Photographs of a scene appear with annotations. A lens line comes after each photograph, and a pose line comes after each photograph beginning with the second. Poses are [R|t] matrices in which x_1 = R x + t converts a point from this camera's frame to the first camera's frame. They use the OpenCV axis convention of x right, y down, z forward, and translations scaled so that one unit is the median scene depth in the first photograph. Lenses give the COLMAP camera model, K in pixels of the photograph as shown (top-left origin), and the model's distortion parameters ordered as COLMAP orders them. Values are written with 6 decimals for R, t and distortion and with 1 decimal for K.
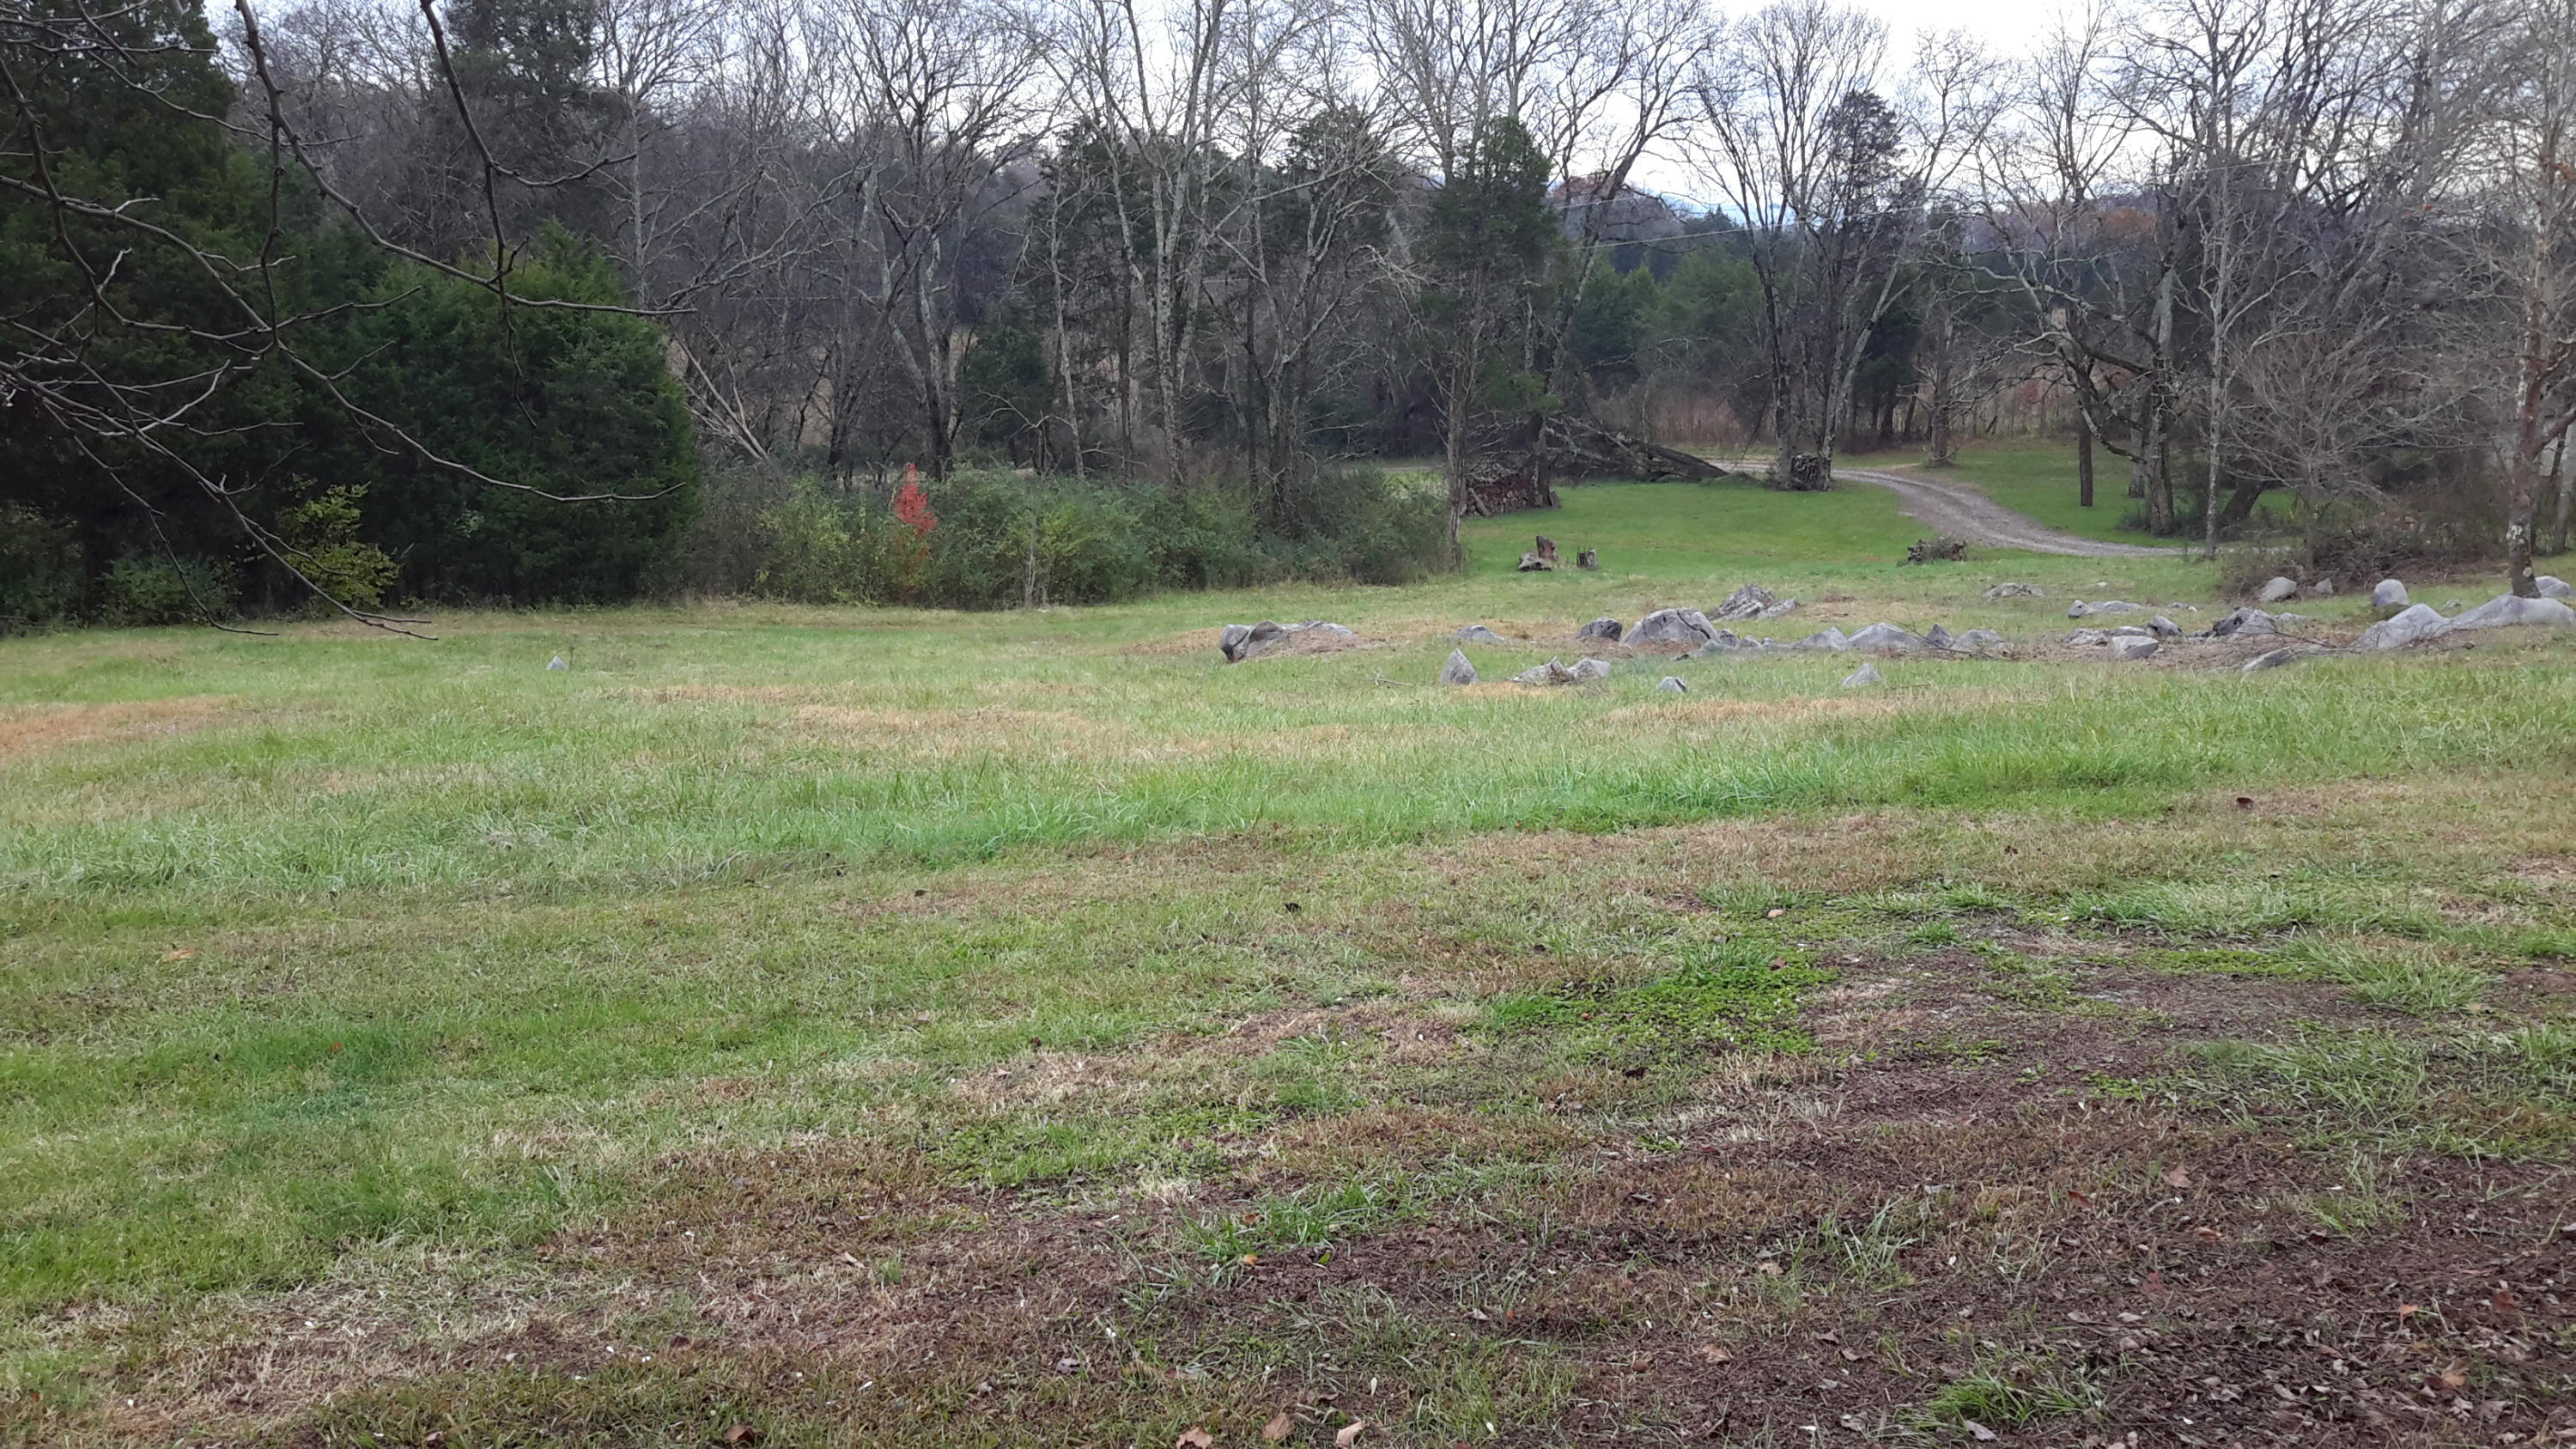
lens RADIAL K [[2444.0, 0, 1290.4], [0, 2444.0, 720.9], [0, 0, 1]] dist [0.096377, 0.000000]
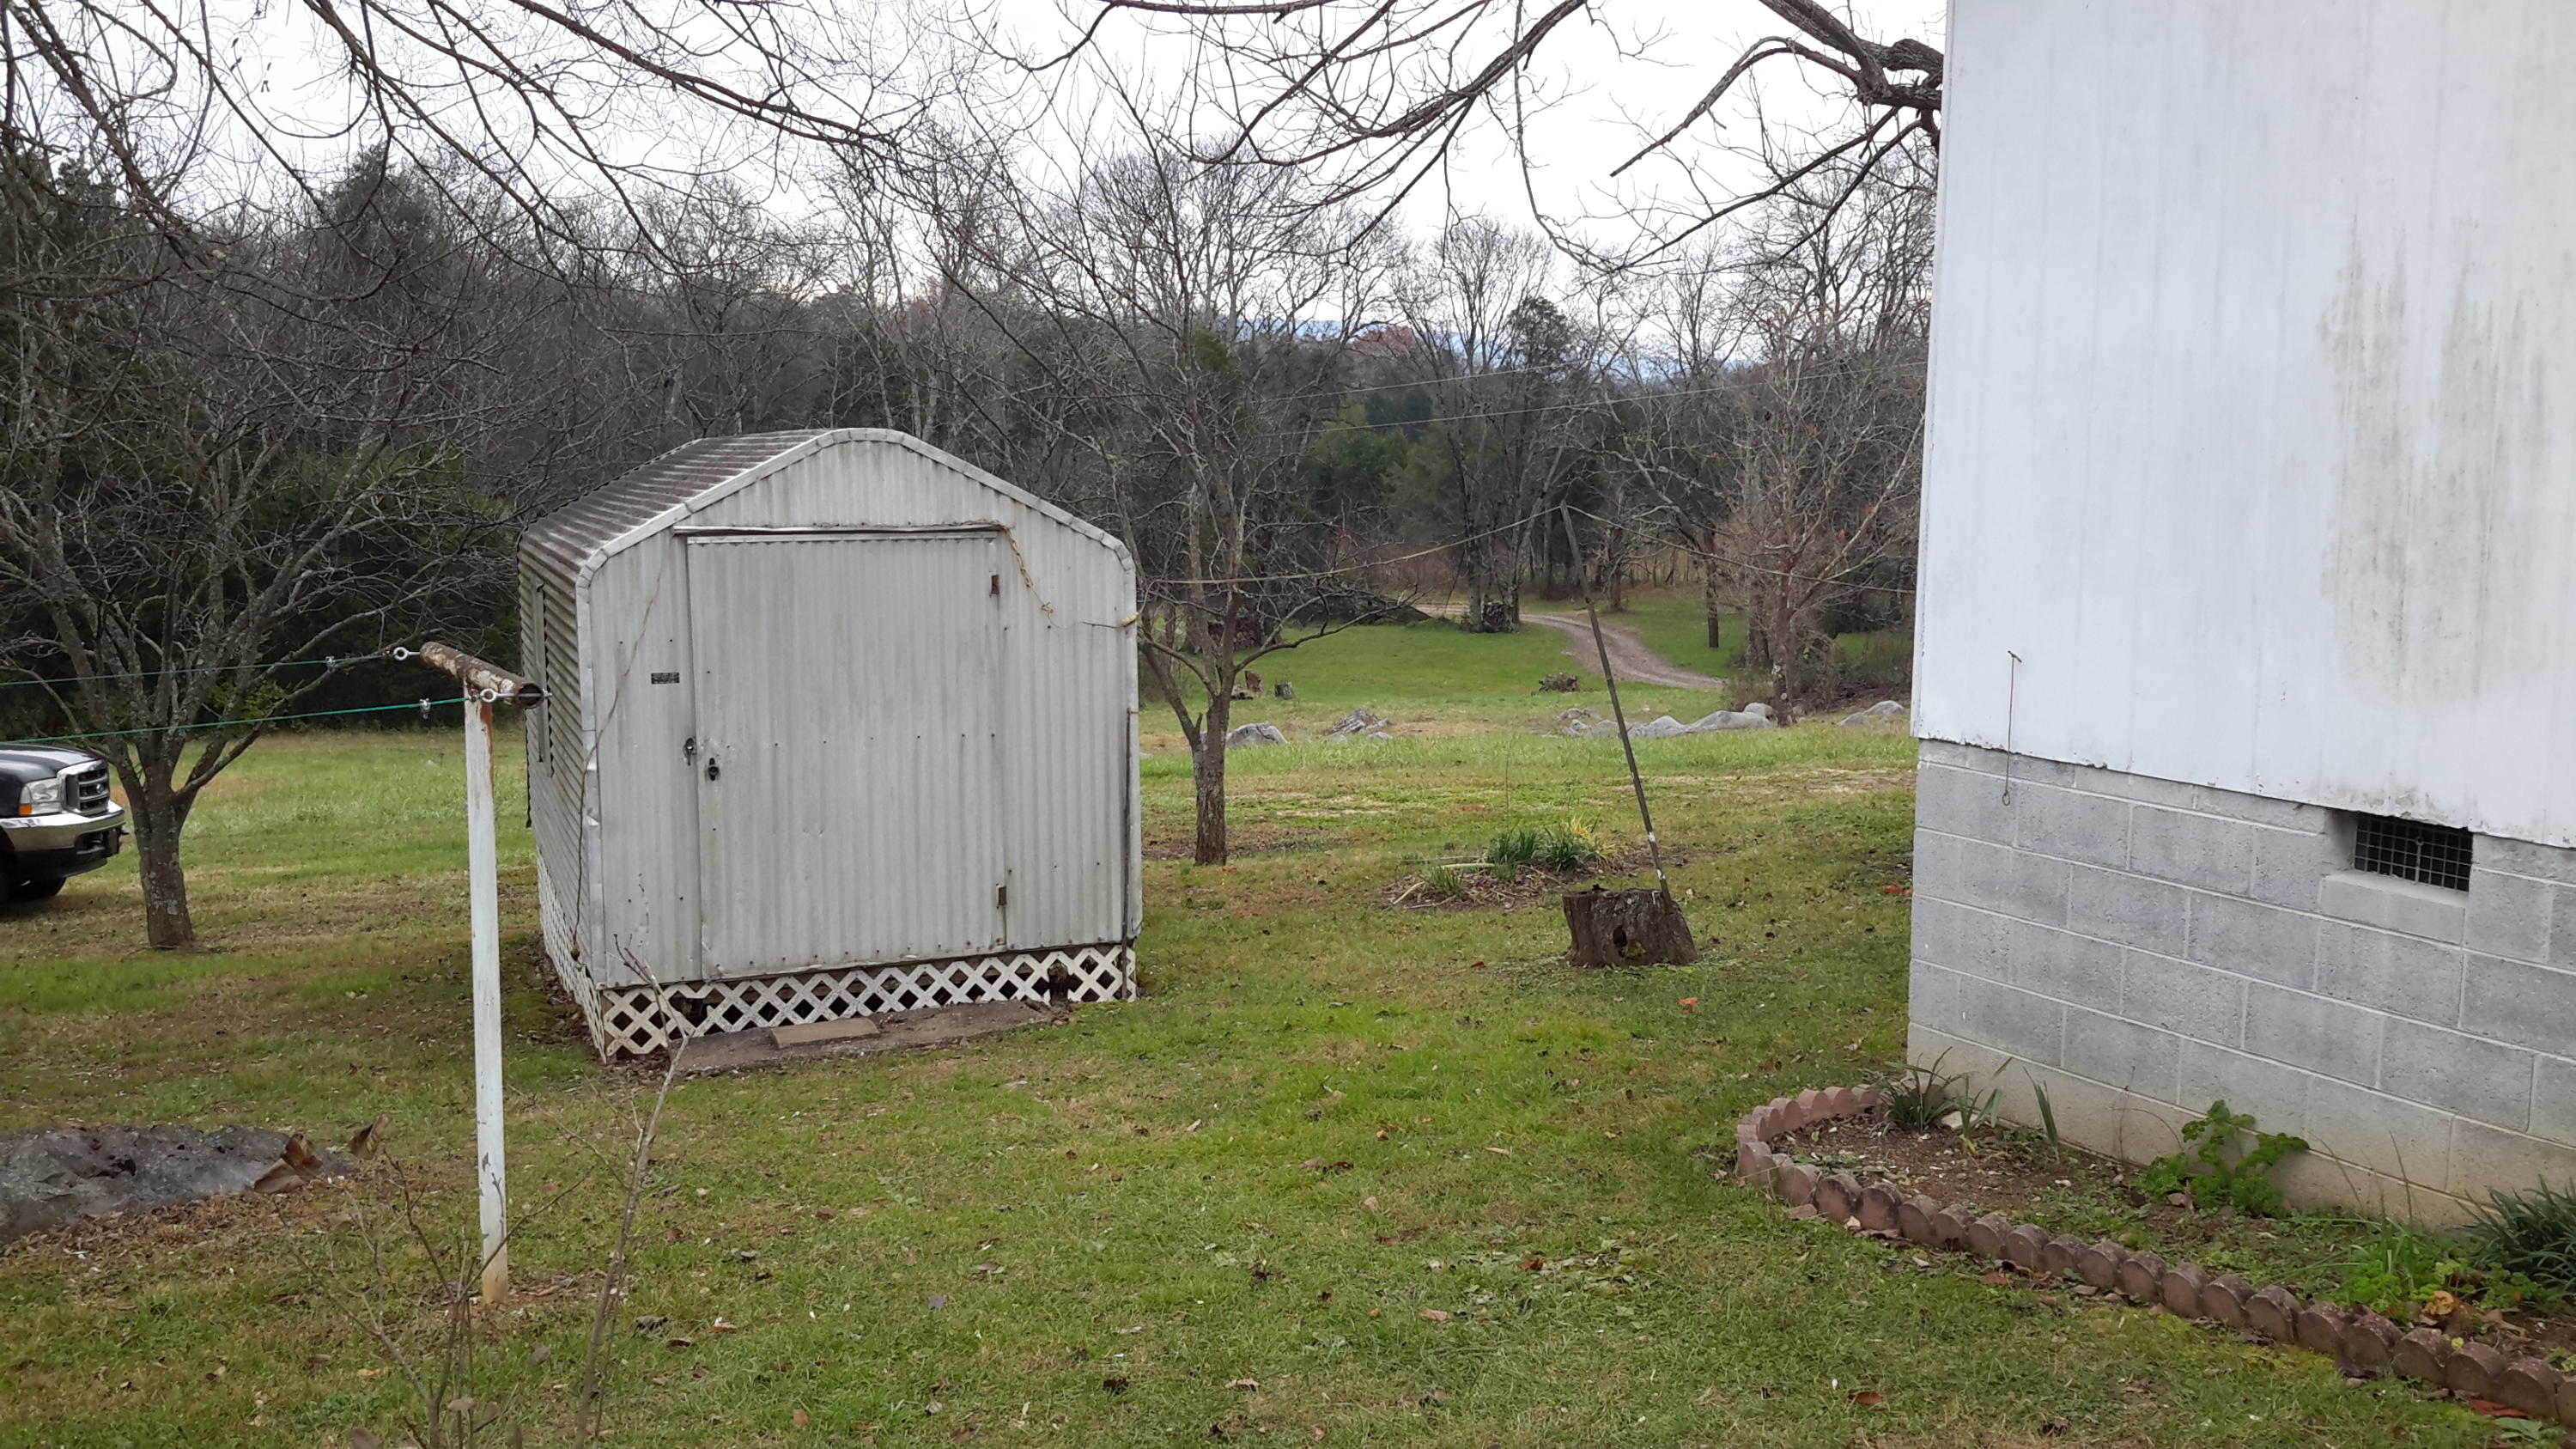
lens RADIAL K [[2444.0, 0, 1285.3], [0, 2444.0, 727.8], [0, 0, 1]] dist [0.096377, 0.000000]
pose [[0.997807, -0.002596, 0.066144, 0.033152], [0.006022, 0.998648, -0.051641, 0.011417], [-0.065921, 0.051926, 0.996473, -0.154524]]
